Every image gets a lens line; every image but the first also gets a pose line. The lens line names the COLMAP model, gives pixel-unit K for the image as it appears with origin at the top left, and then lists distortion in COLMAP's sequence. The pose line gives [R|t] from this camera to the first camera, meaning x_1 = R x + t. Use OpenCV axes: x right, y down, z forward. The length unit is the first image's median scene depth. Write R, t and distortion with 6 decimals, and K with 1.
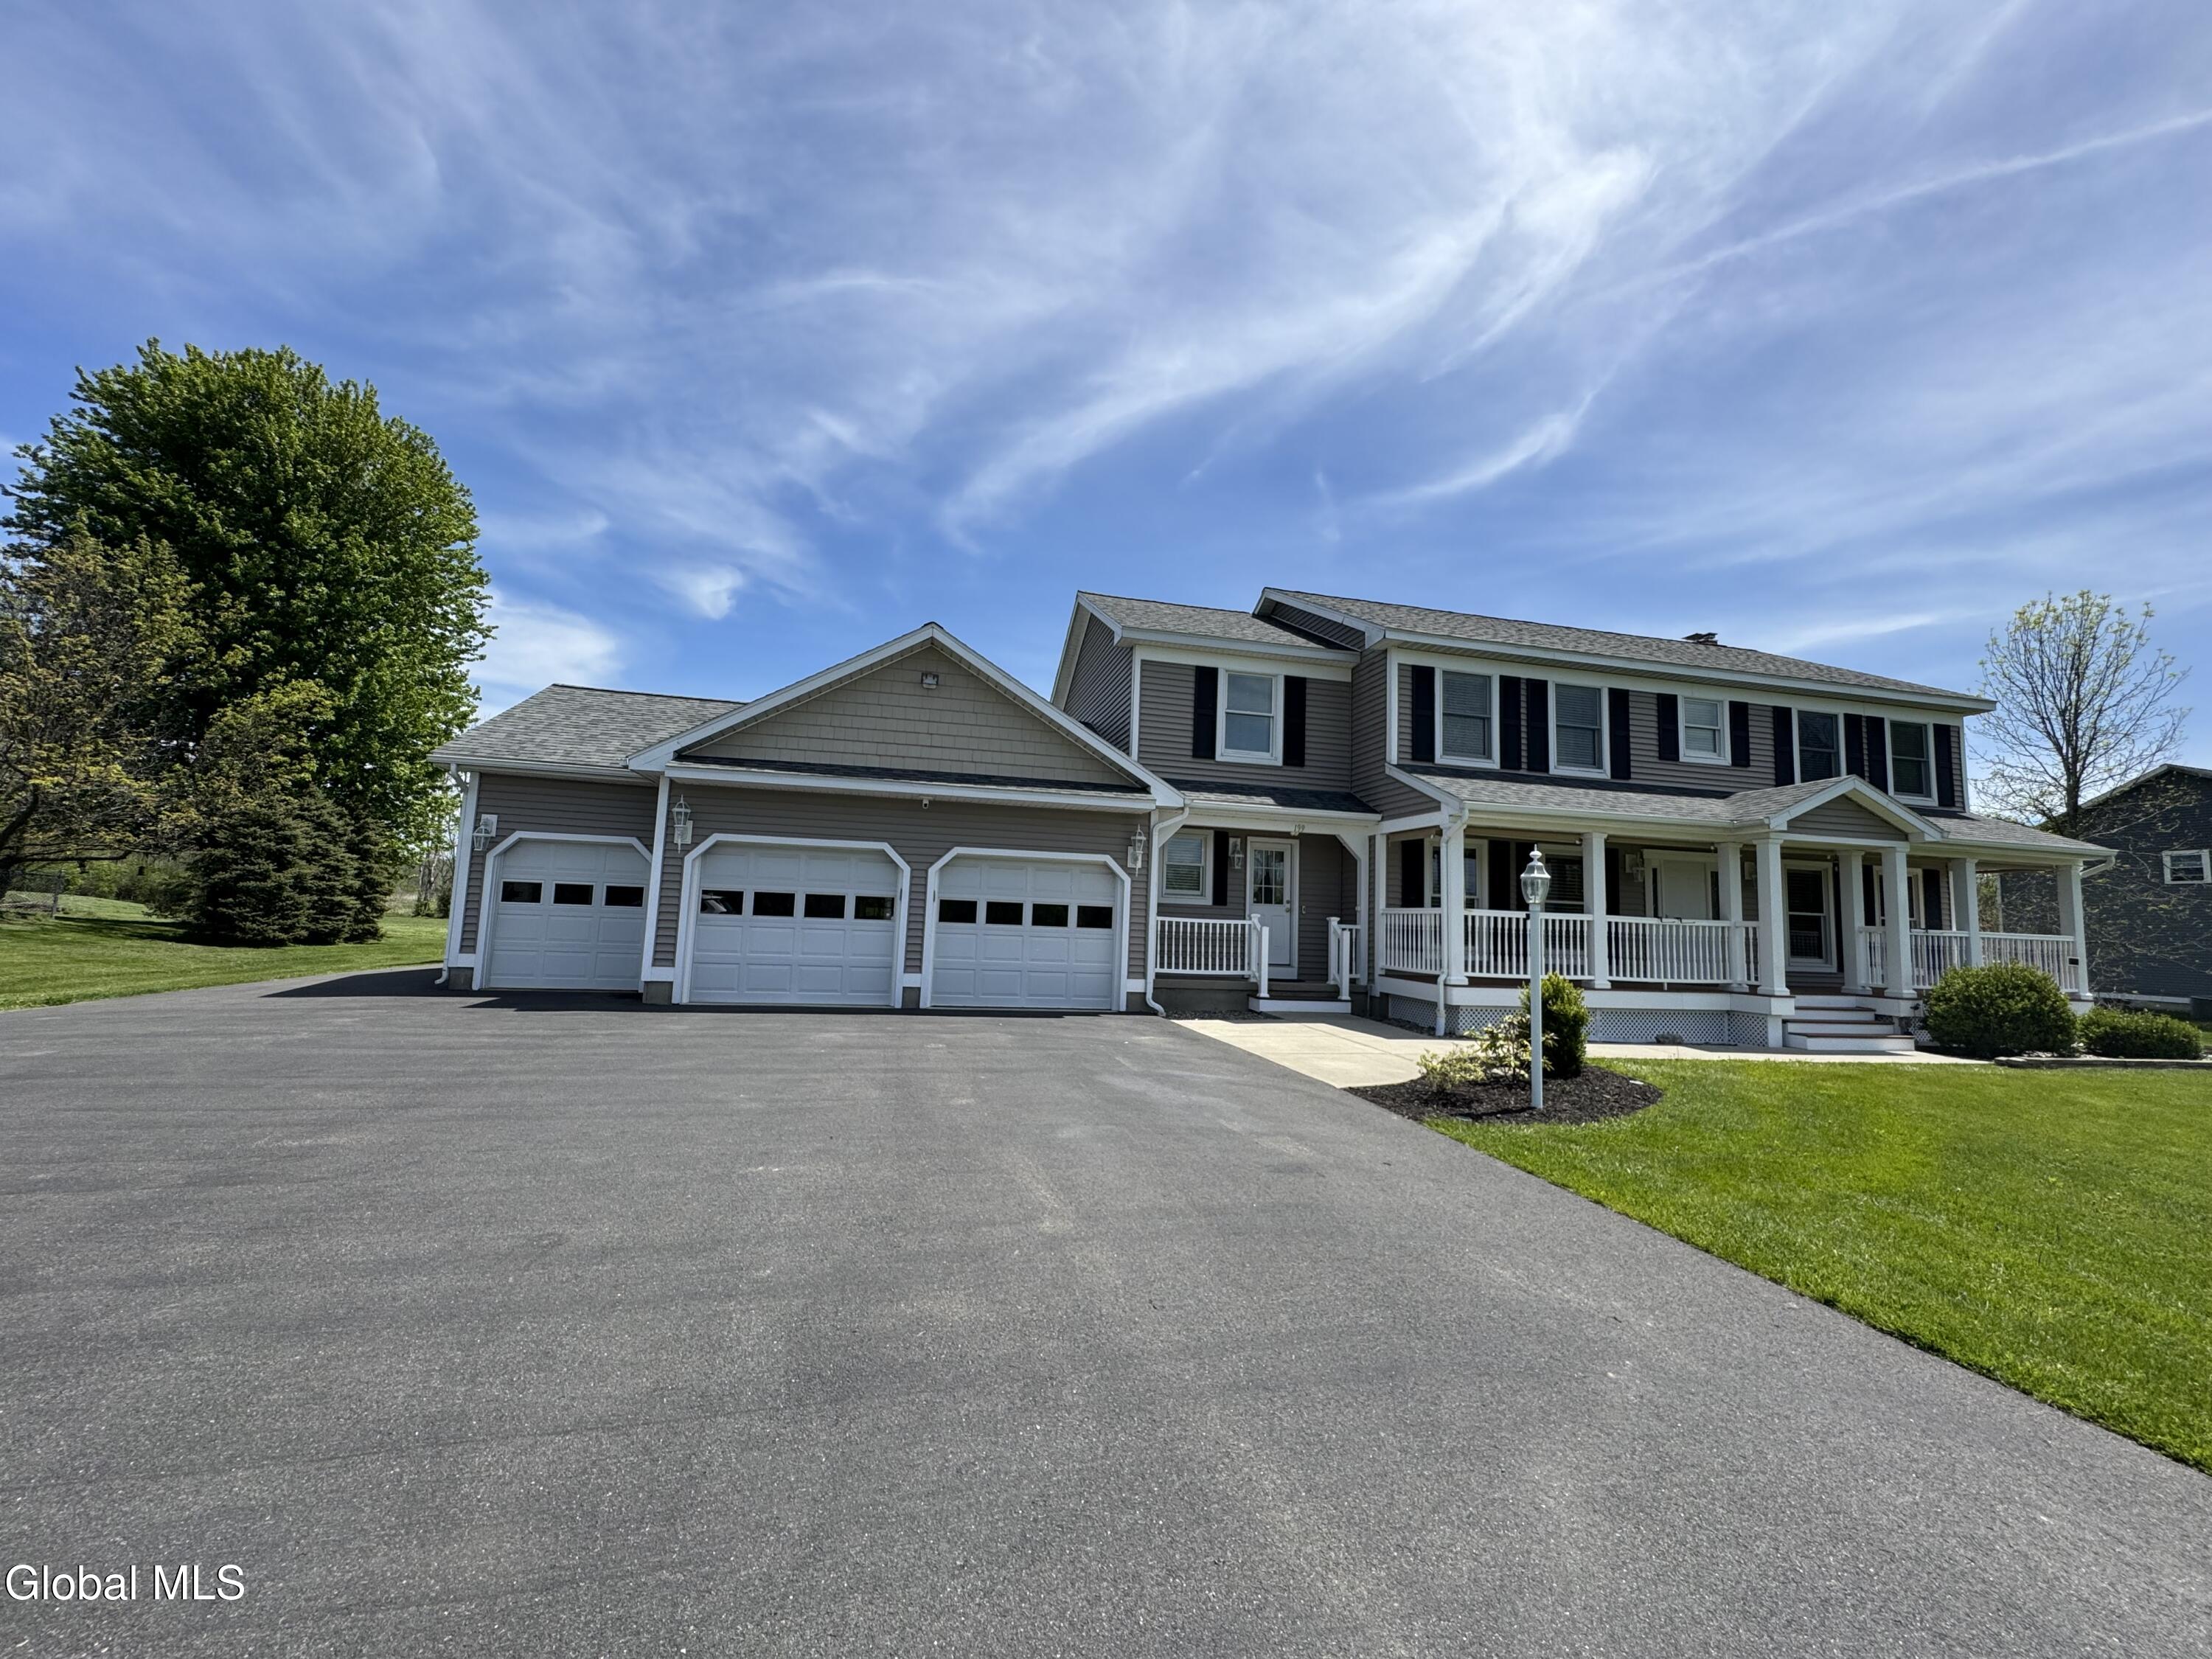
lens RADIAL K [[877.5, 0, 1106.0], [0, 877.5, 829.5], [0, 0, 1]] dist [-0.000887, 0.000218]
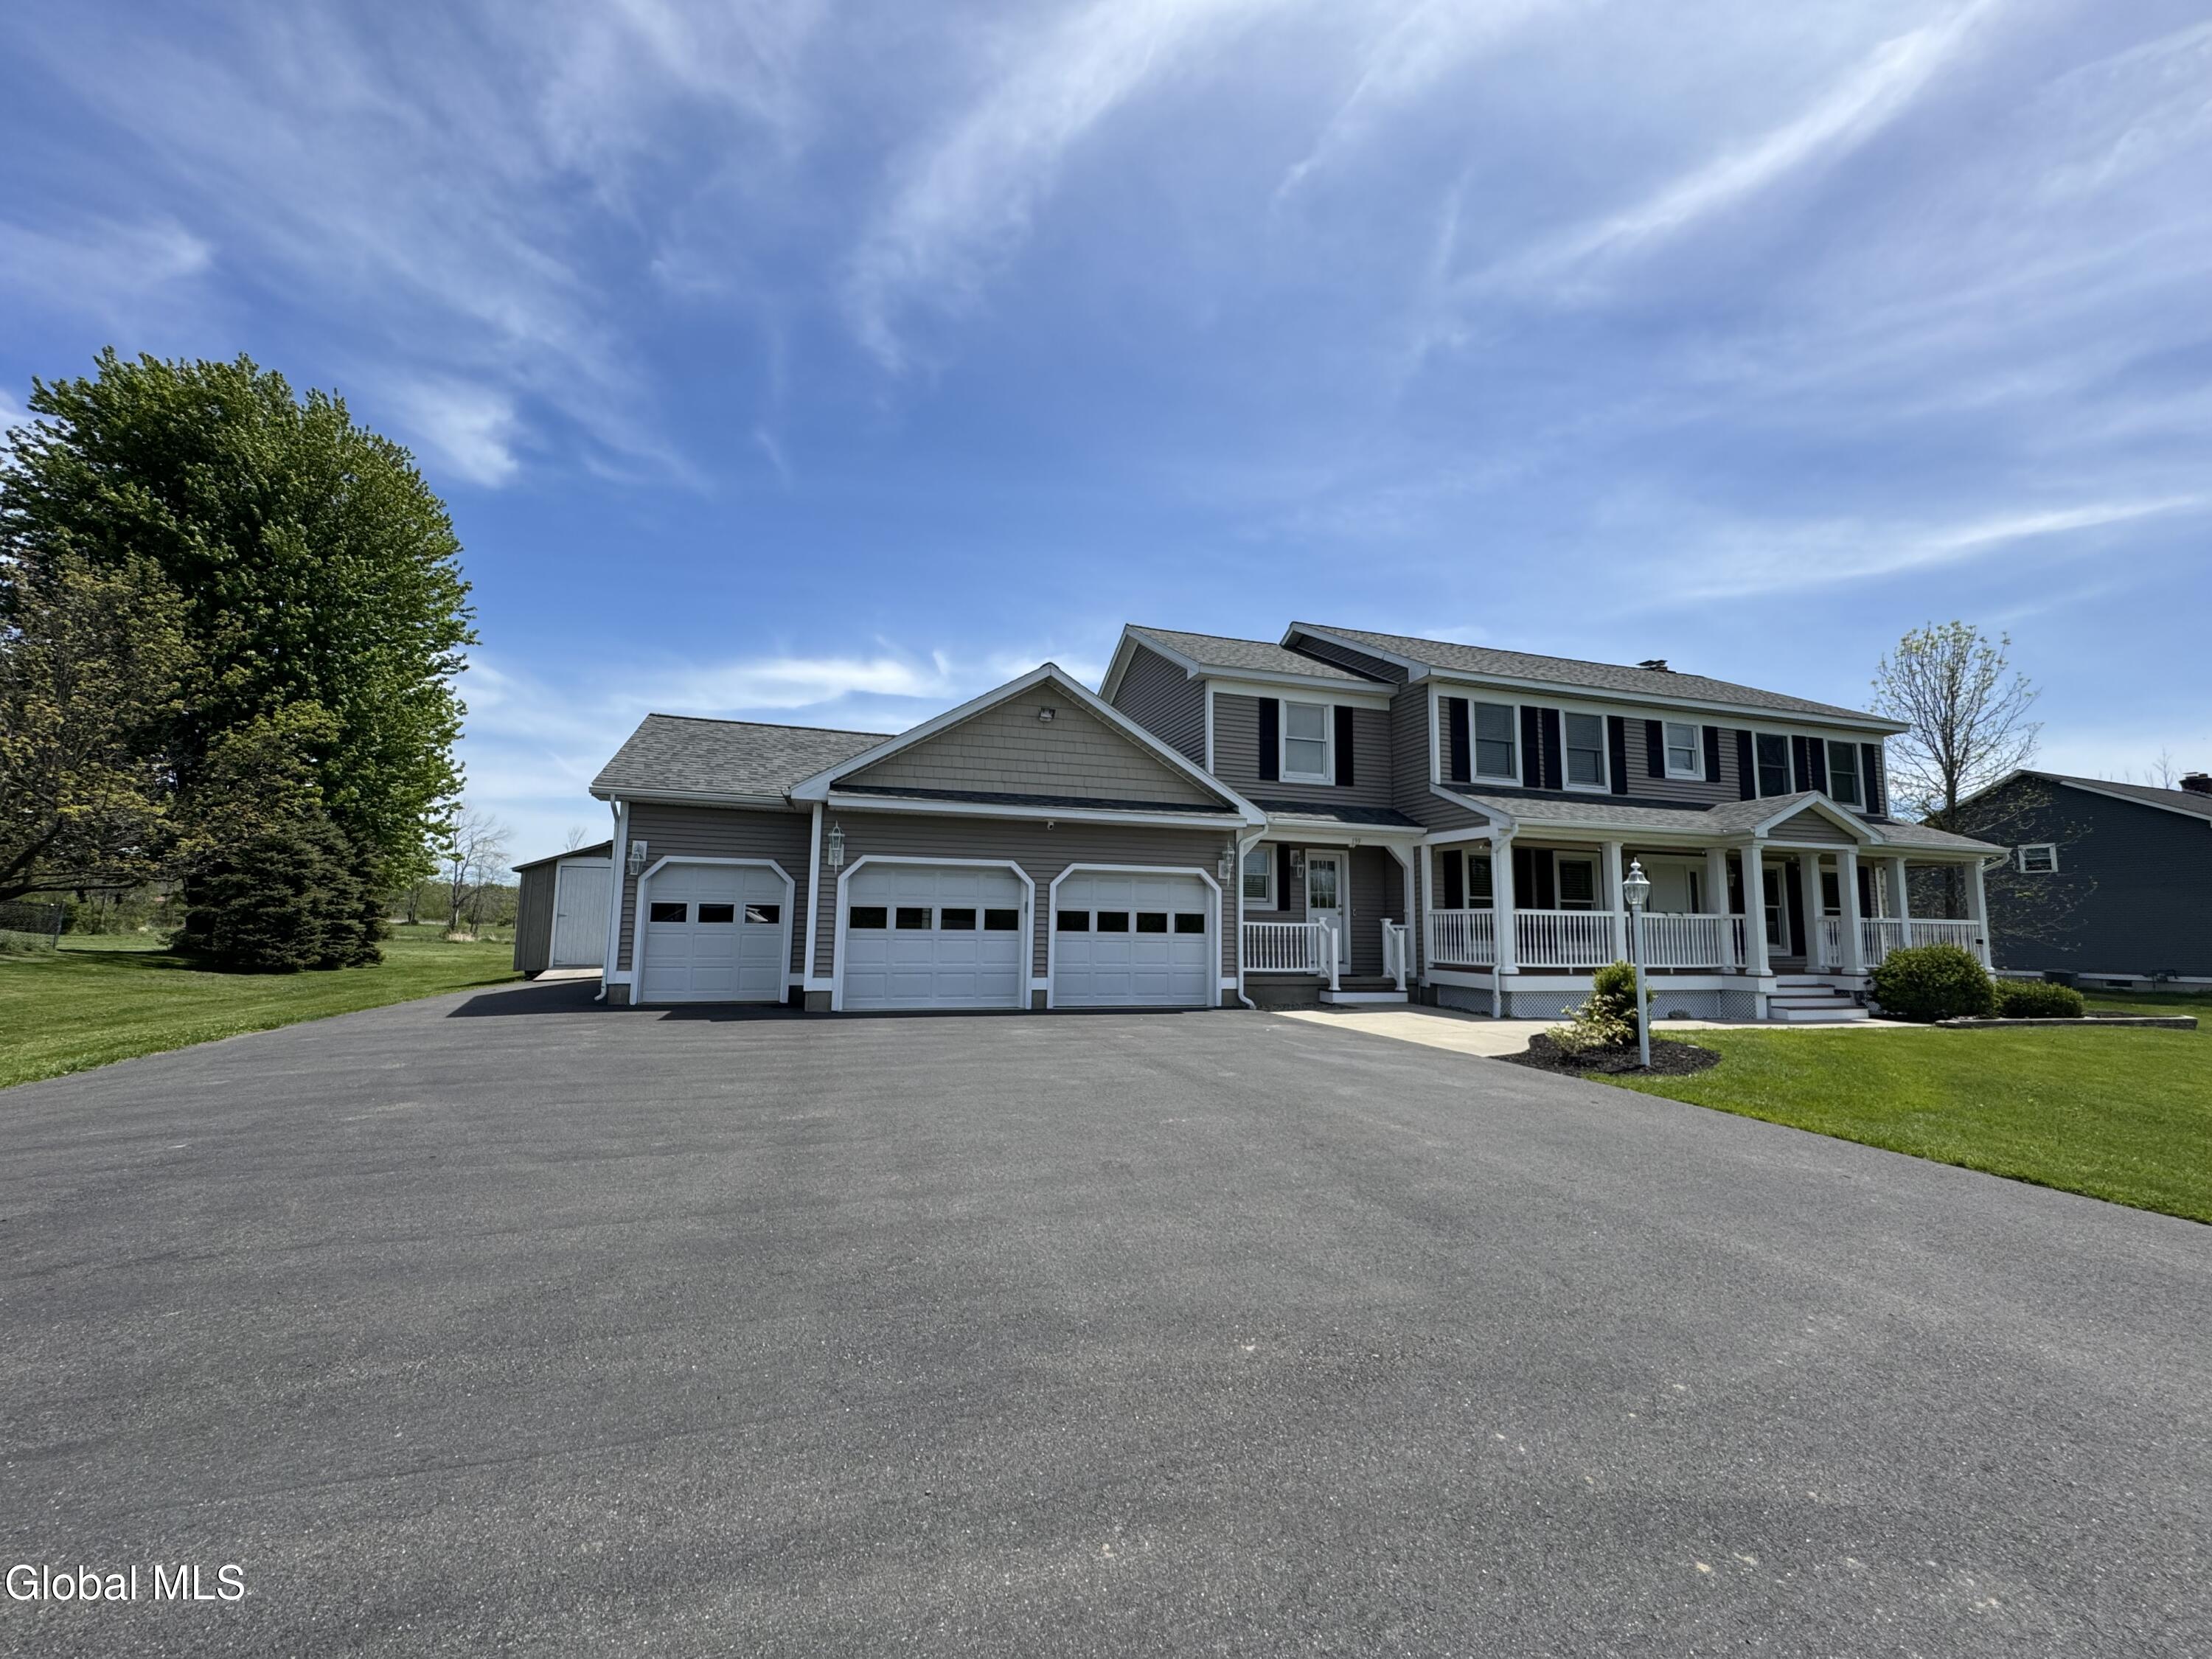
lens RADIAL K [[874.7, 0, 1106.0], [0, 874.7, 829.5], [0, 0, 1]] dist [0.000349, -0.000047]
pose [[0.996254, -0.013977, 0.085333, -0.203445], [0.014518, 0.999878, -0.005730, -0.014804], [-0.085242, 0.006947, 0.996336, -0.102861]]
